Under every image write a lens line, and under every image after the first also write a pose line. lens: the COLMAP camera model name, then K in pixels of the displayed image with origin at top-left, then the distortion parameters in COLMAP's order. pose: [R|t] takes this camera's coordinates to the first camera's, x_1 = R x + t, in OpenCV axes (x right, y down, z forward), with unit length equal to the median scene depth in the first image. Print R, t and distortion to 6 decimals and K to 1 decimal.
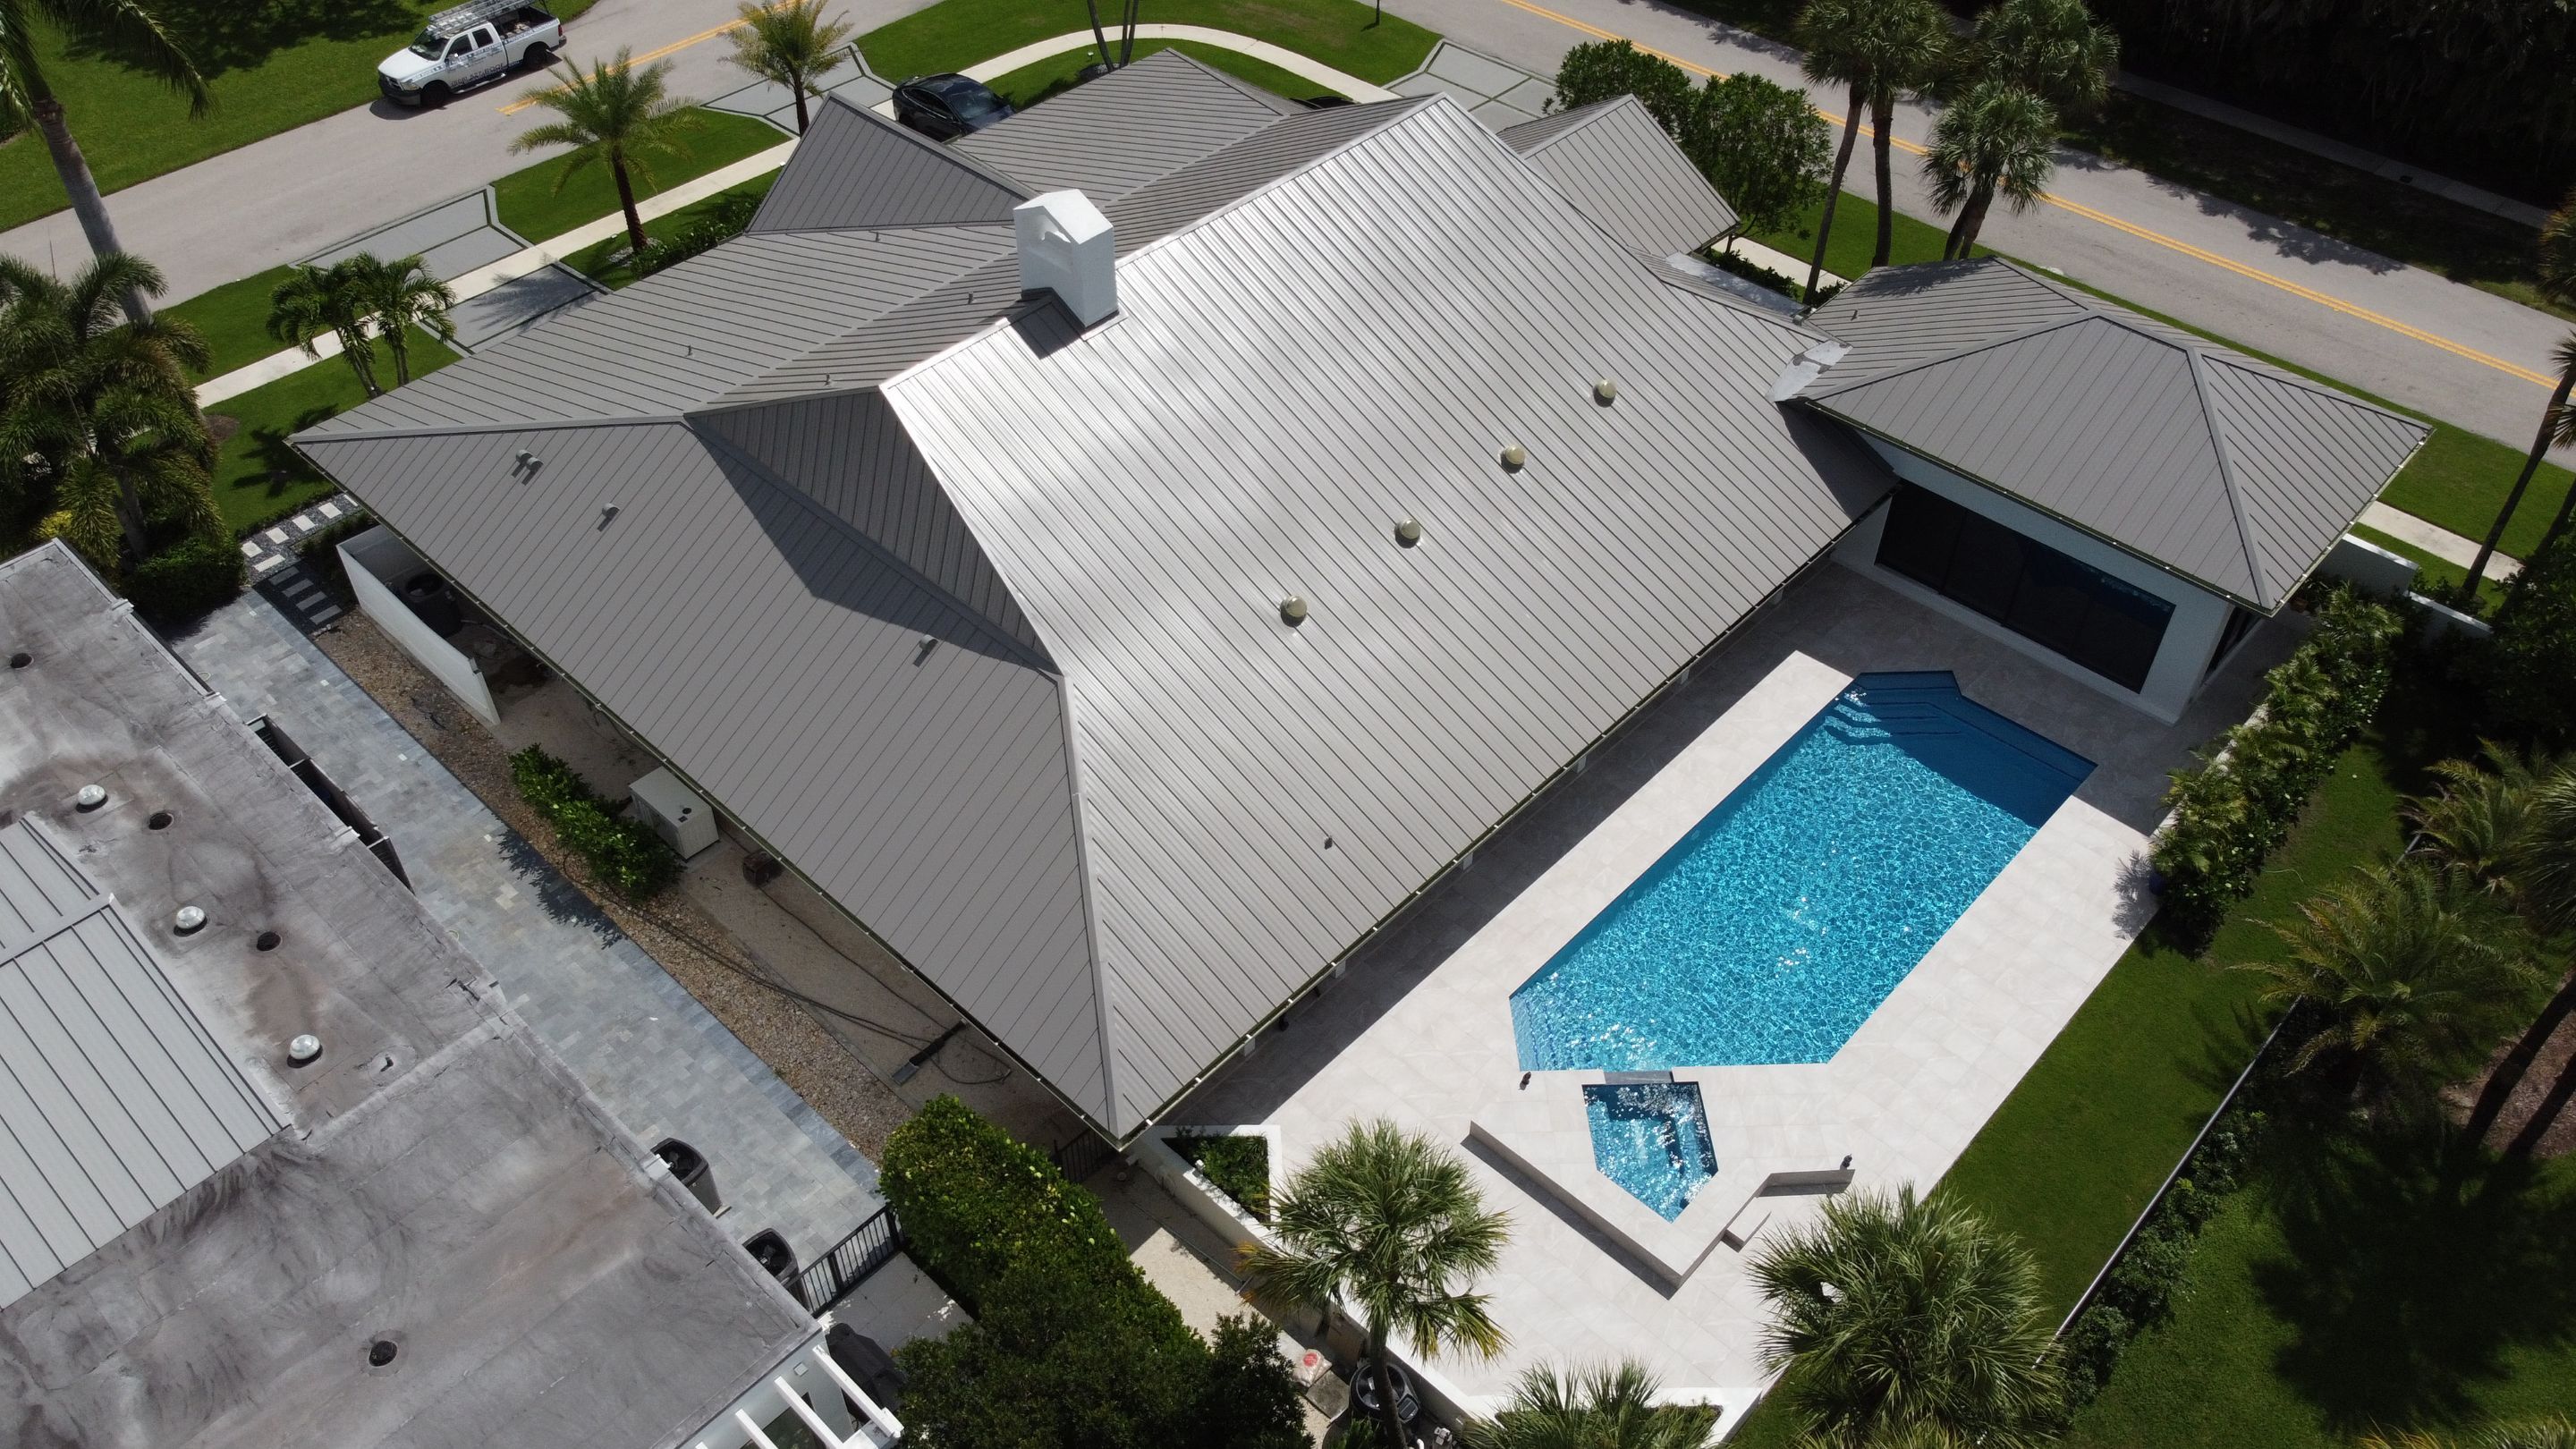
lens RADIAL K [[1952.9, 0, 1280.0], [0, 1952.9, 711.5], [0, 0, 1]] dist [0.000997, -0.007552]
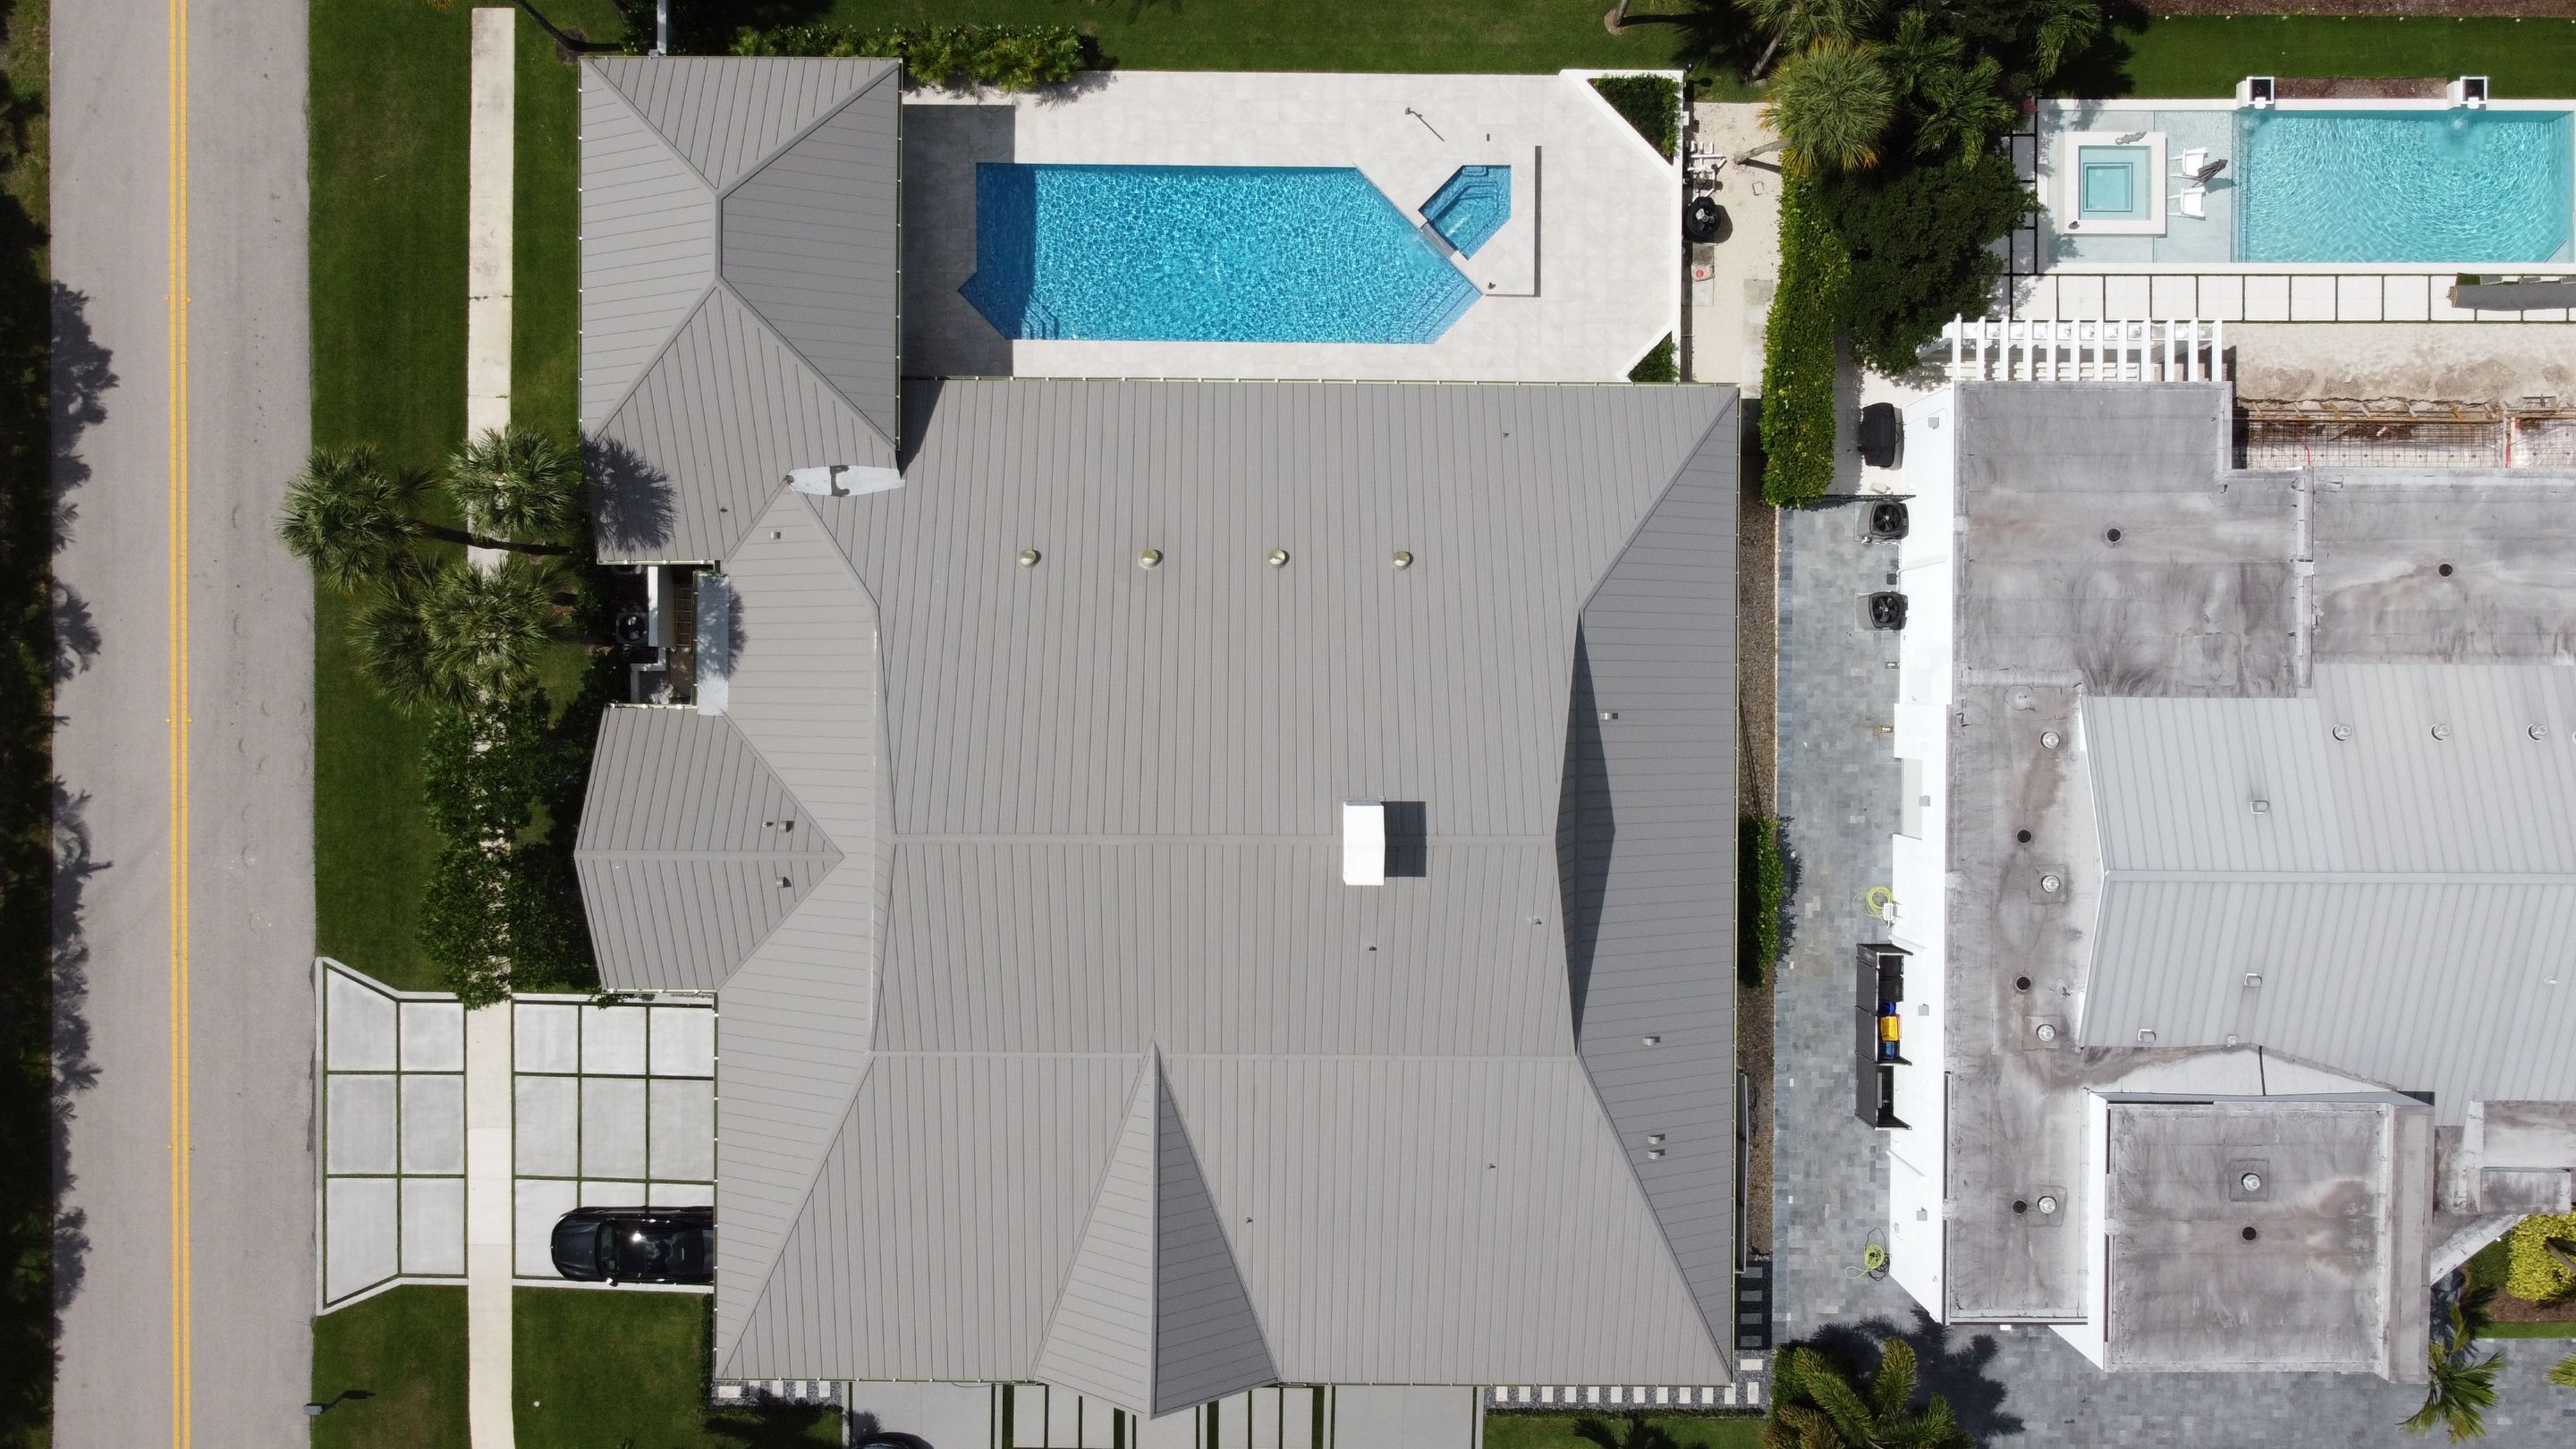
lens RADIAL K [[1952.9, 0, 1280.0], [0, 1952.9, 711.5], [0, 0, 1]] dist [0.000997, -0.007552]
pose [[-0.679956, -0.733202, -0.008669, -0.001717], [0.498800, -0.471178, 0.727454, -1.127037], [-0.537455, 0.490313, 0.686102, 0.133664]]
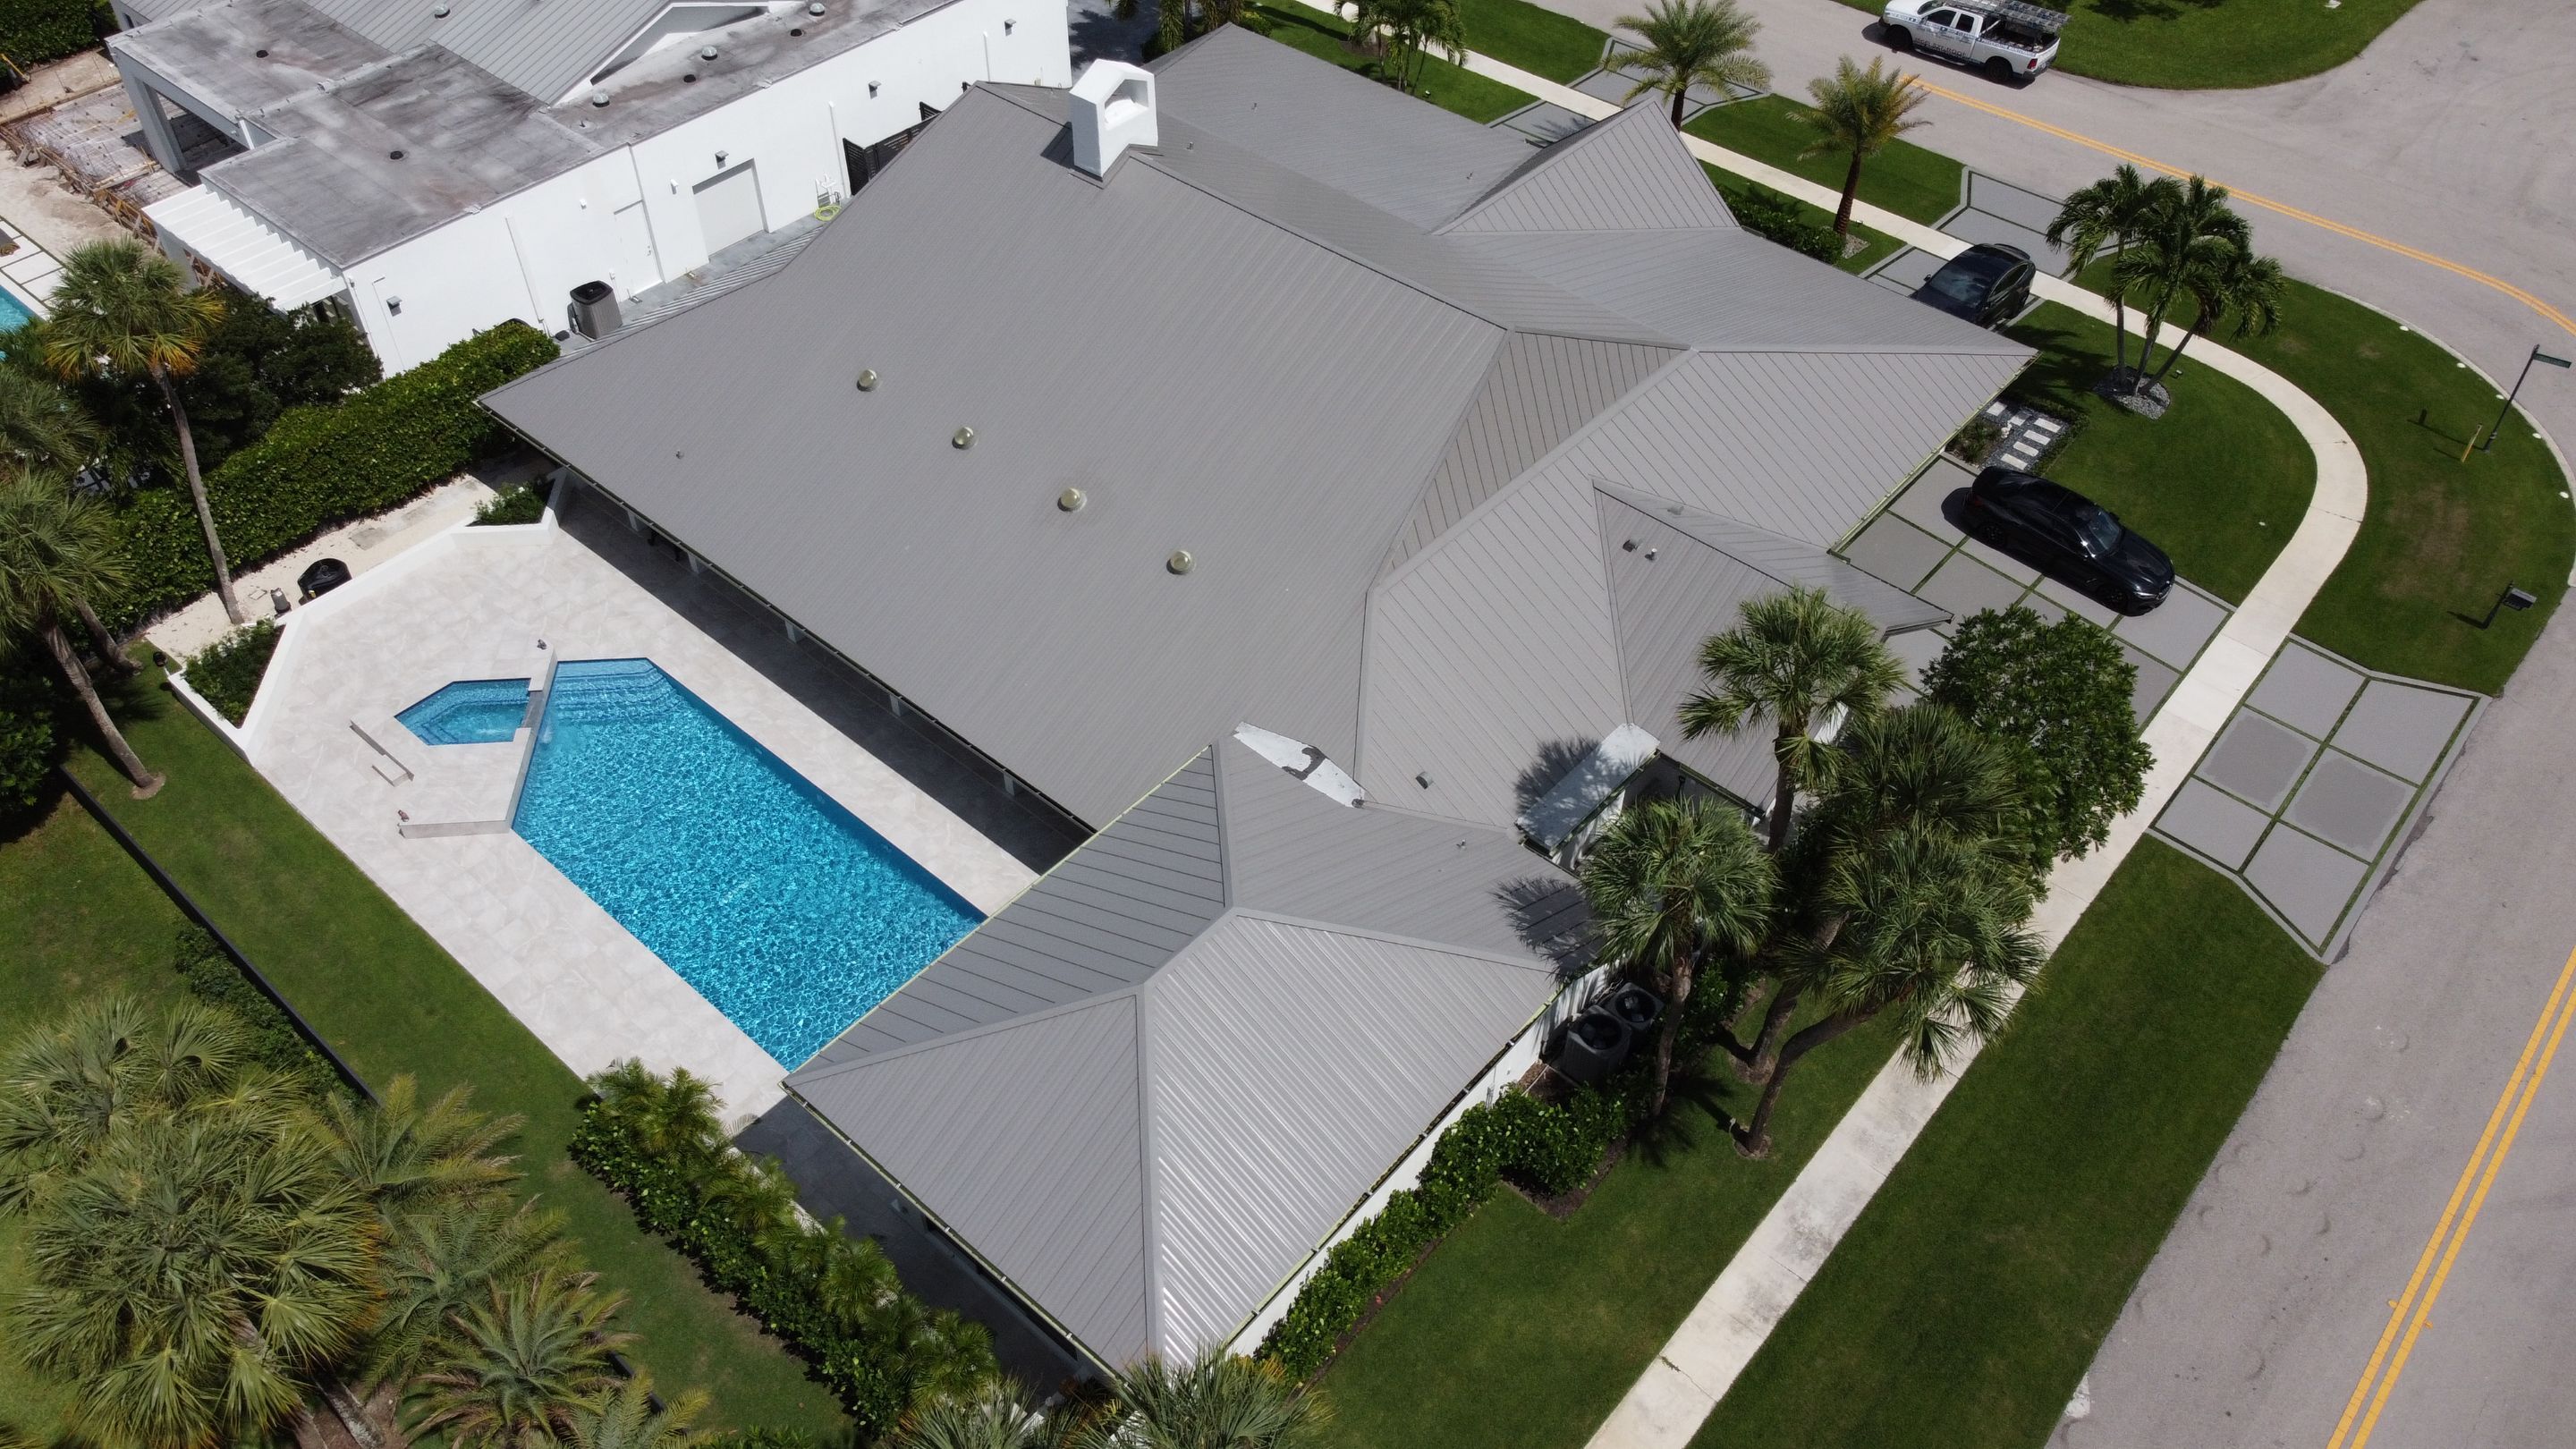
lens RADIAL K [[1952.9, 0, 1280.0], [0, 1952.9, 711.5], [0, 0, 1]] dist [0.000997, -0.007552]
pose [[0.033559, 0.698739, -0.714589, 0.997466], [-0.688166, 0.534657, 0.490479, -0.692646], [0.724777, 0.475296, 0.498790, 0.652480]]
